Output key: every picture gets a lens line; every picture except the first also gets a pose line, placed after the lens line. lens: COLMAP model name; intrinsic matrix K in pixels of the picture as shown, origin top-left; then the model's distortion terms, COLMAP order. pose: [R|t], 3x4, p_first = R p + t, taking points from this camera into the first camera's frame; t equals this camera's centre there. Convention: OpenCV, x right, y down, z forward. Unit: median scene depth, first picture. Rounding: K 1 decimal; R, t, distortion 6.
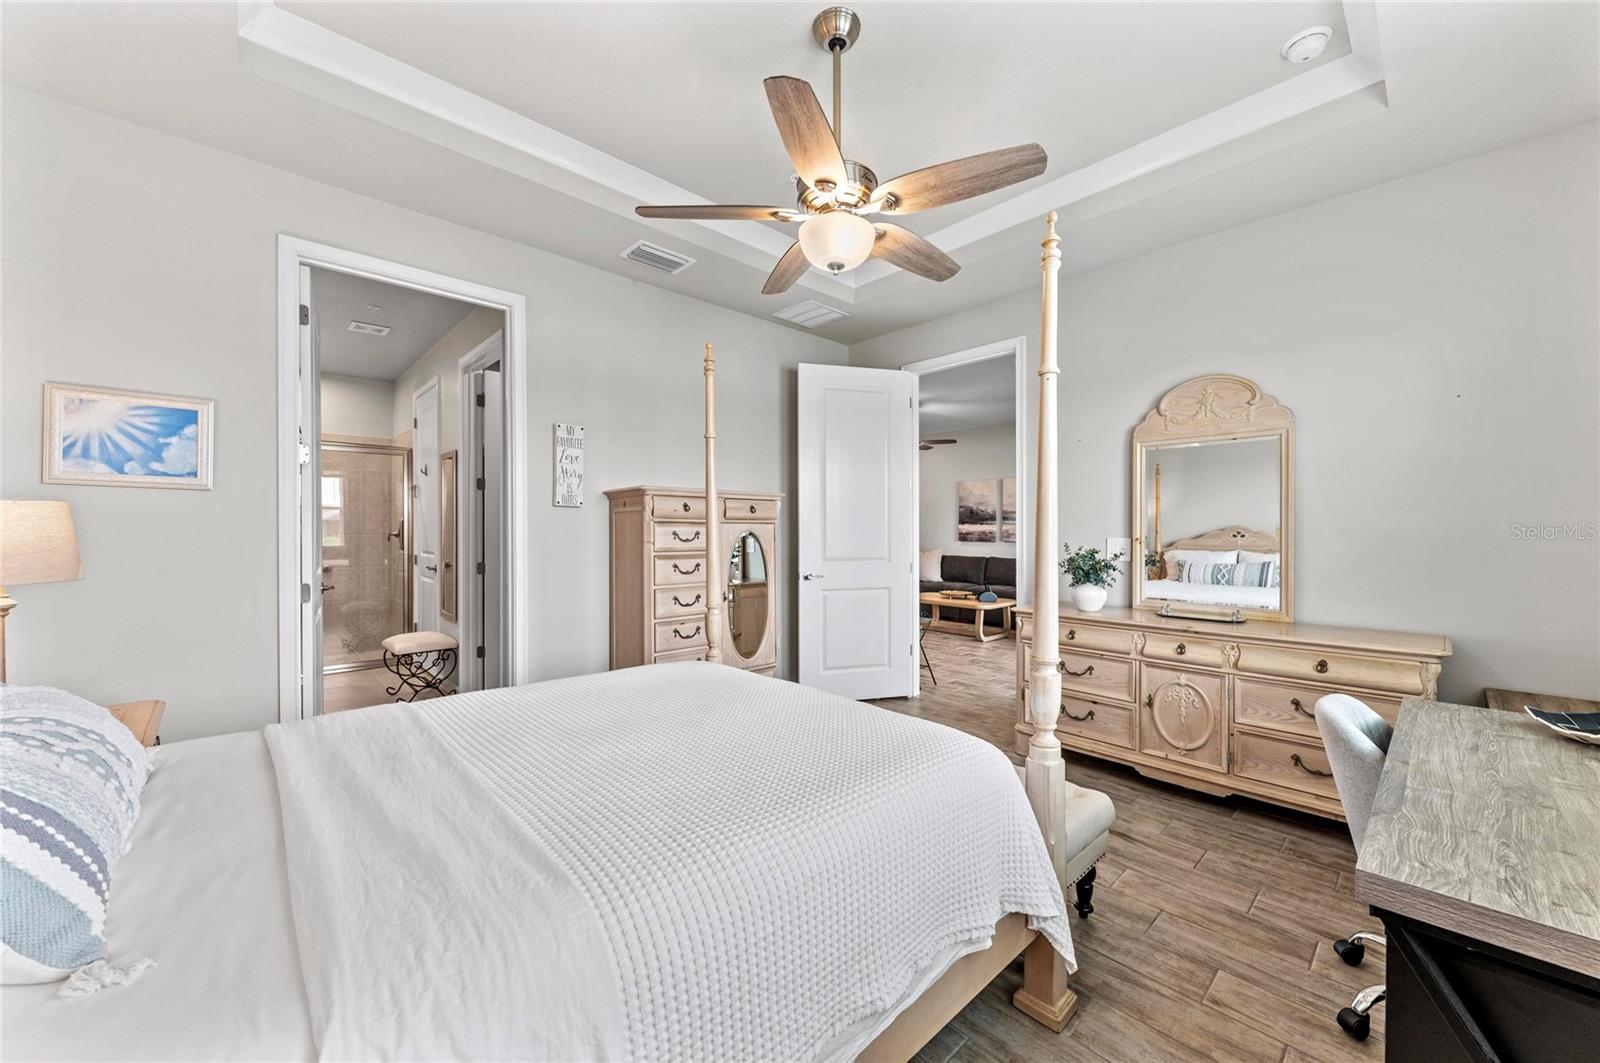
lens RADIAL K [[603.9, 0, 800.0], [0, 603.9, 531.5], [0, 0, 1]] dist [-0.002086, -0.000046]
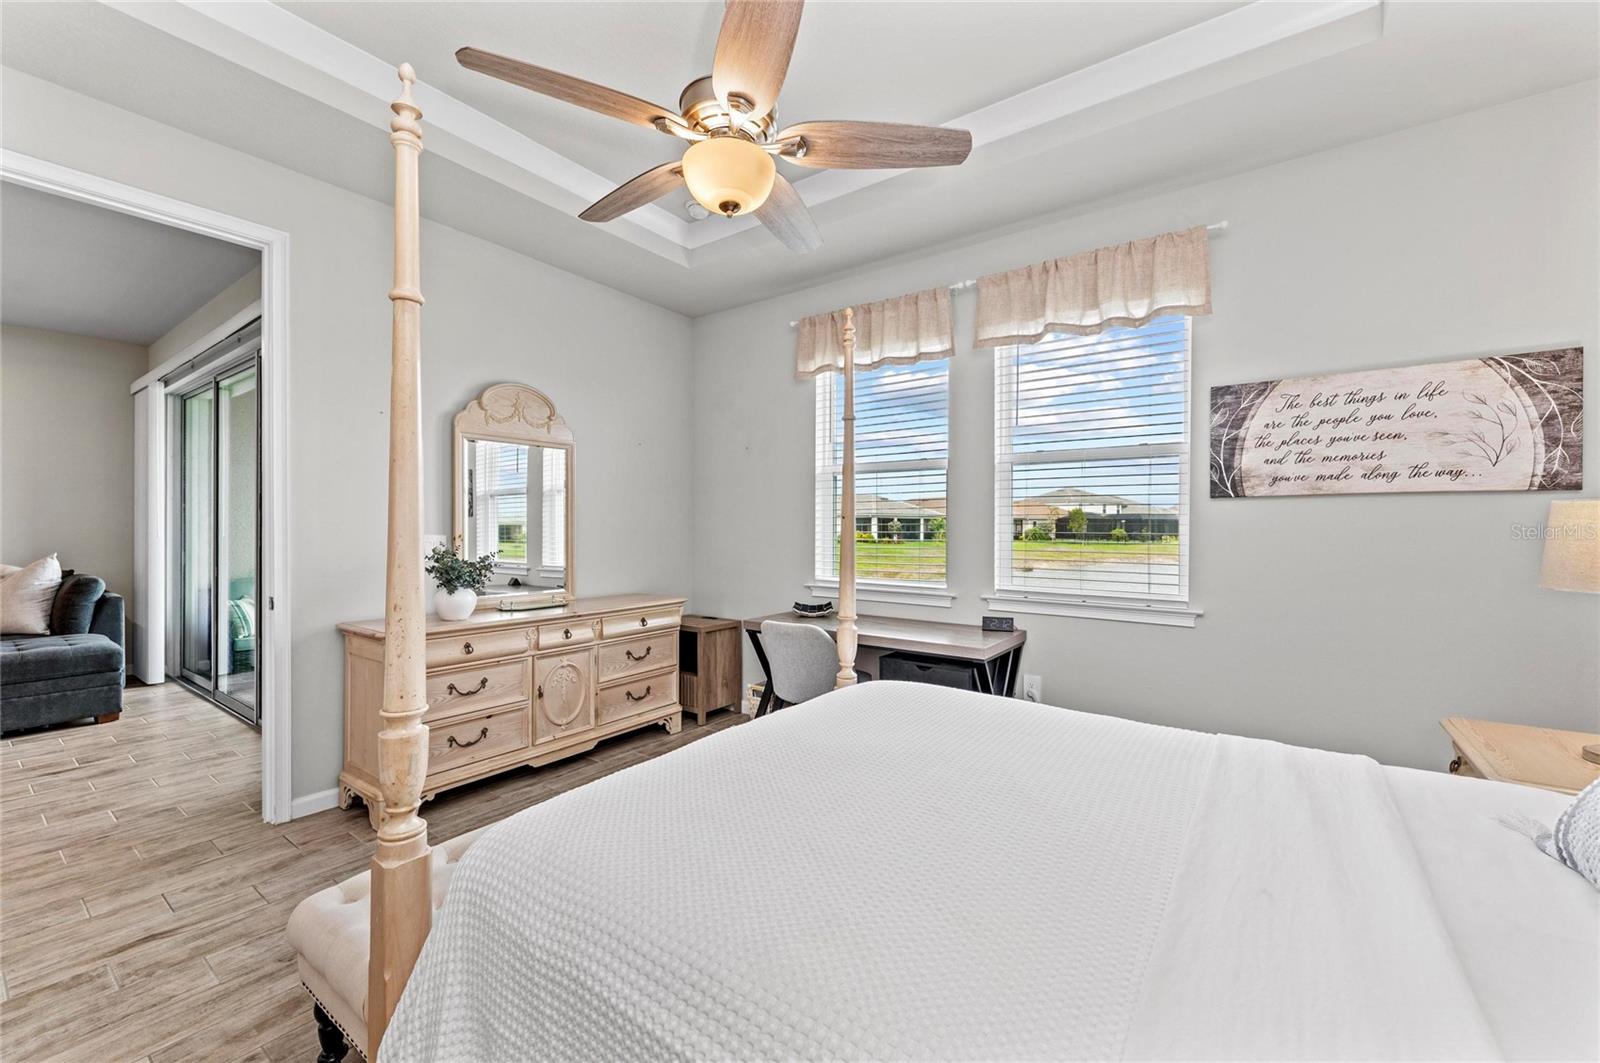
lens RADIAL K [[628.5, 0, 807.2], [0, 628.5, 534.0], [0, 0, 1]] dist [0.002309, -0.000213]
pose [[-0.199848, -0.012885, 0.979742, -0.558605], [-0.001913, 0.999917, 0.012760, -0.004954], [-0.979825, 0.000676, -0.199856, 0.758523]]
